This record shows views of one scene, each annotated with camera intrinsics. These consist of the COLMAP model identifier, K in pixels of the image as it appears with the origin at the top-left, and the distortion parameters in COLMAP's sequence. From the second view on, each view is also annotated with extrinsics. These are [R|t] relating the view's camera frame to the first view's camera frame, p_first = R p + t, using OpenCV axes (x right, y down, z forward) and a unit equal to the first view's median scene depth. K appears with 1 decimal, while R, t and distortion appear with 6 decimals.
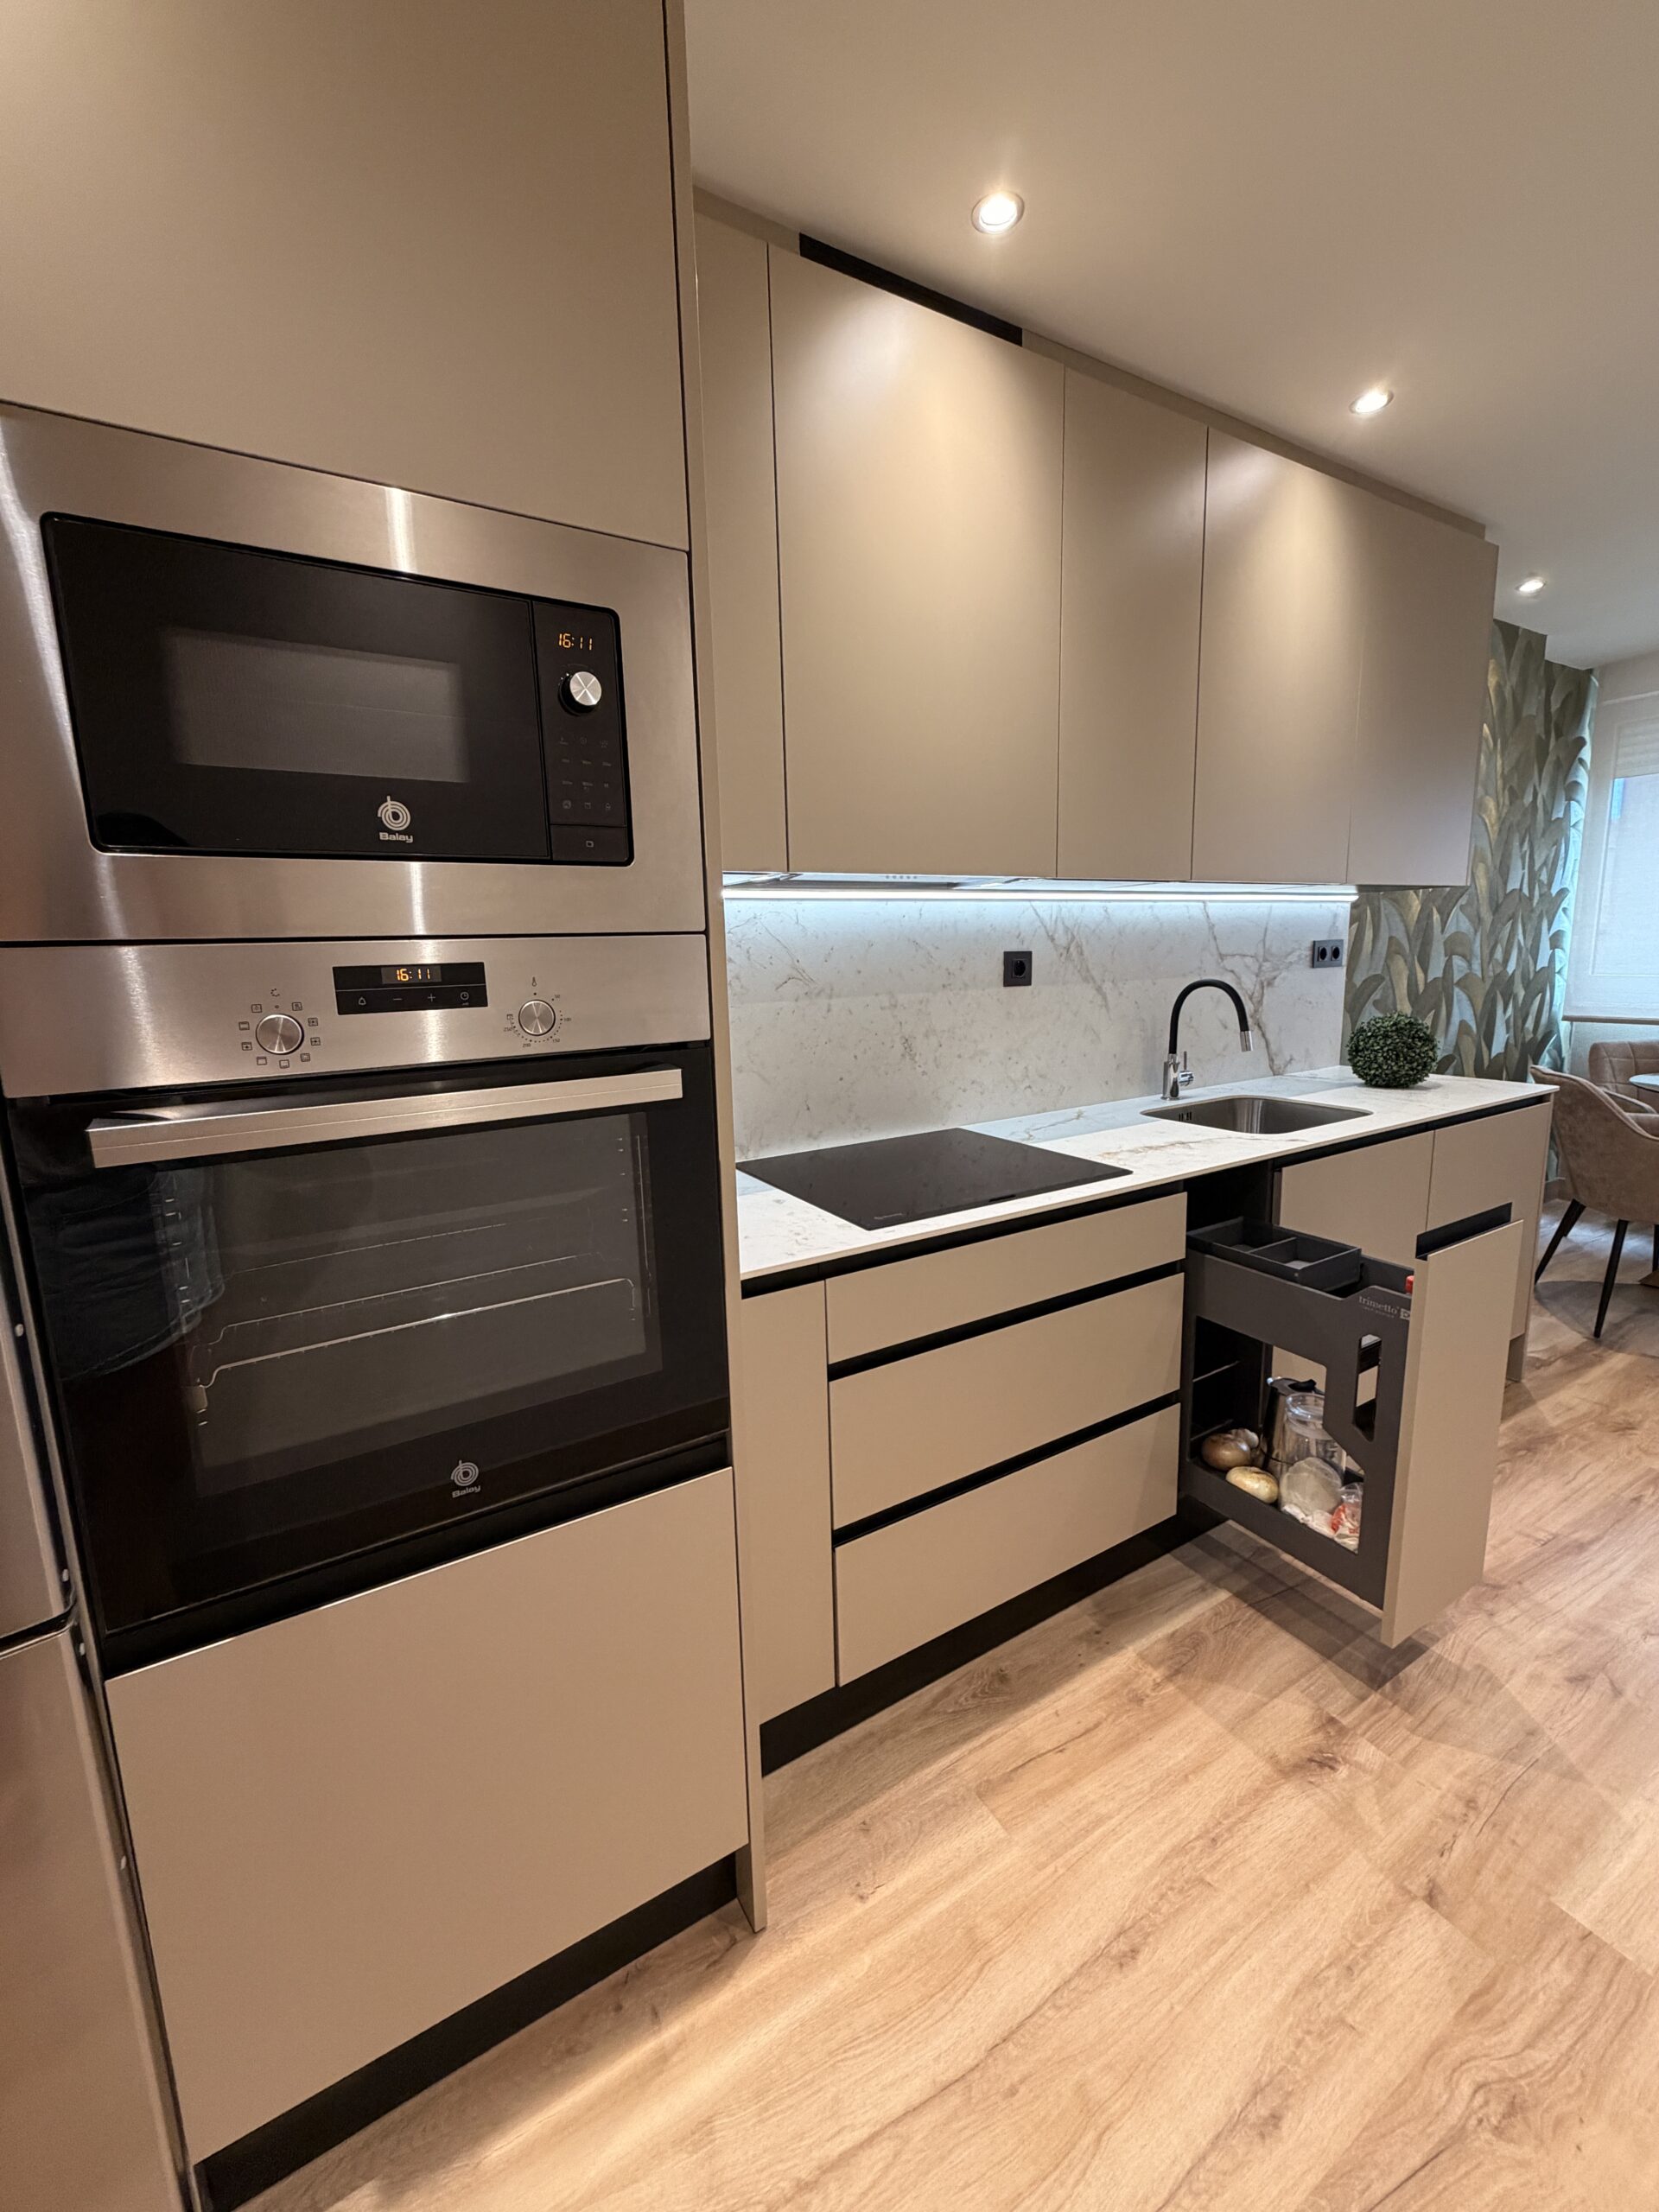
lens RADIAL K [[882.7, 0, 825.0], [0, 882.7, 1098.2], [0, 0, 1]] dist [-0.002452, 0.000355]
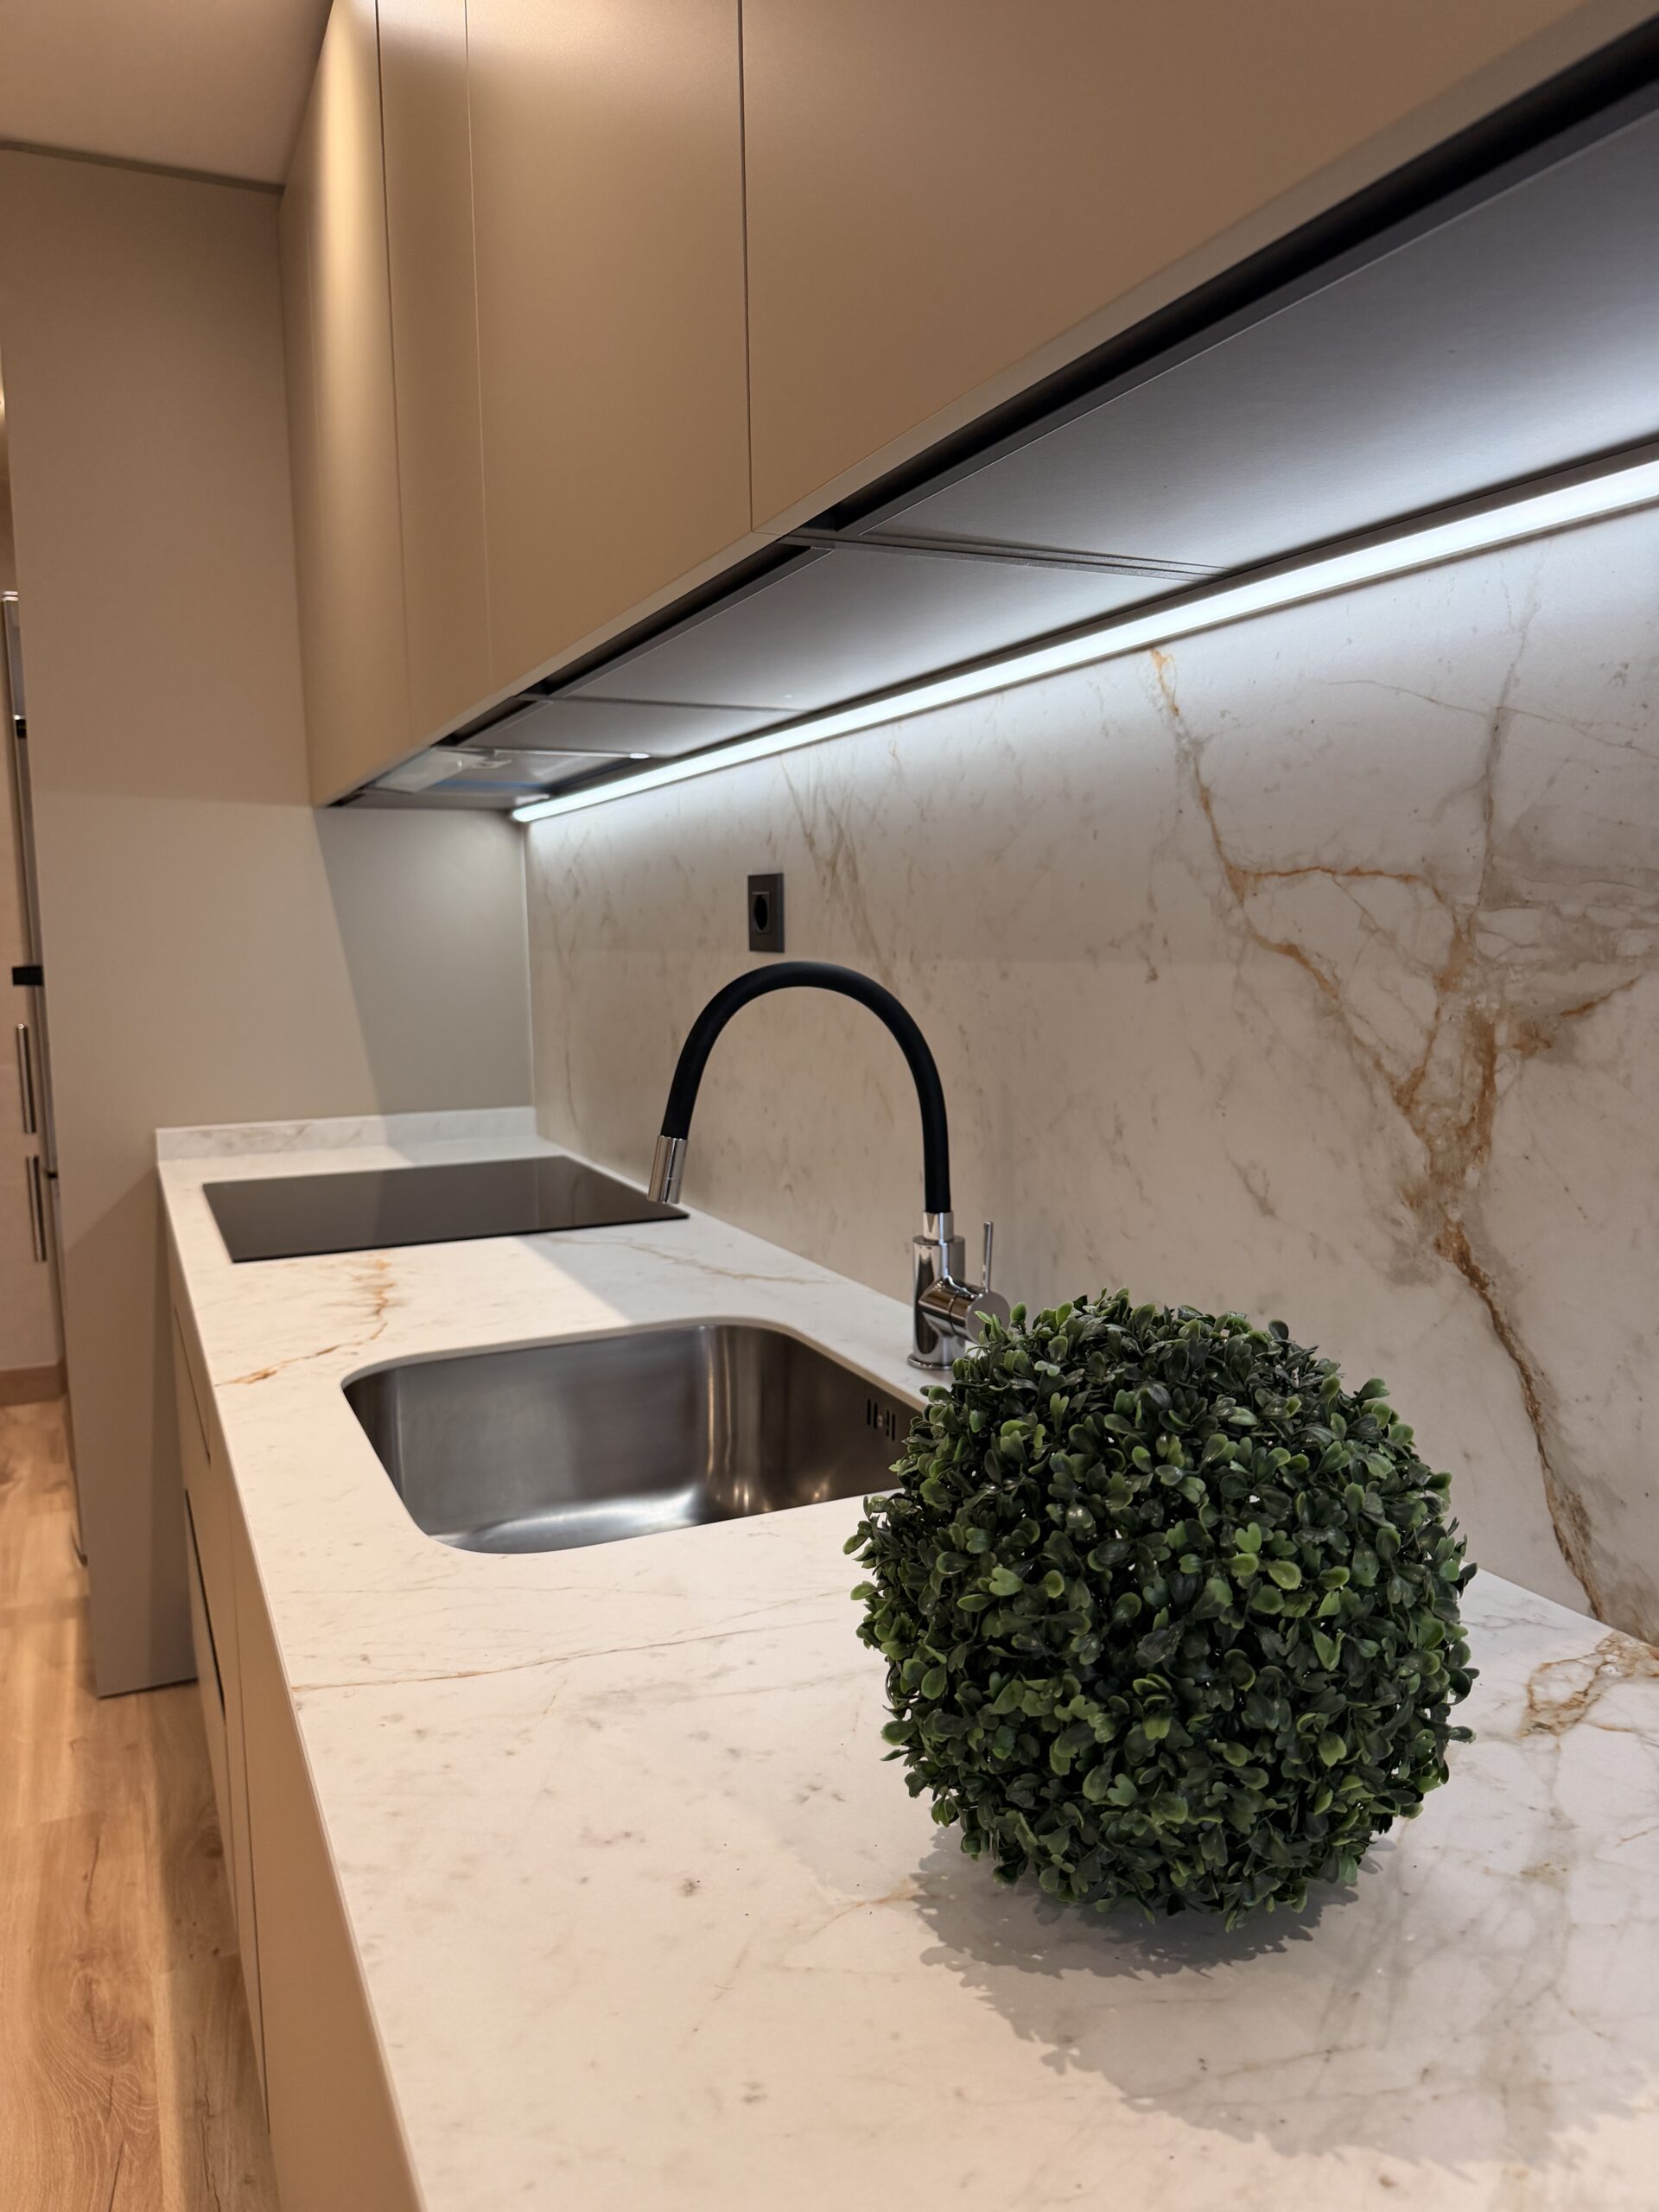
lens RADIAL K [[1566.6, 0, 815.8], [0, 1566.6, 1109.8], [0, 0, 1]] dist [0.041359, -0.064049]
pose [[-0.106243, 0.142910, -0.984017, 1.044128], [-0.146520, 0.976565, 0.157647, -0.184376], [0.983486, 0.160927, -0.082814, 1.148487]]
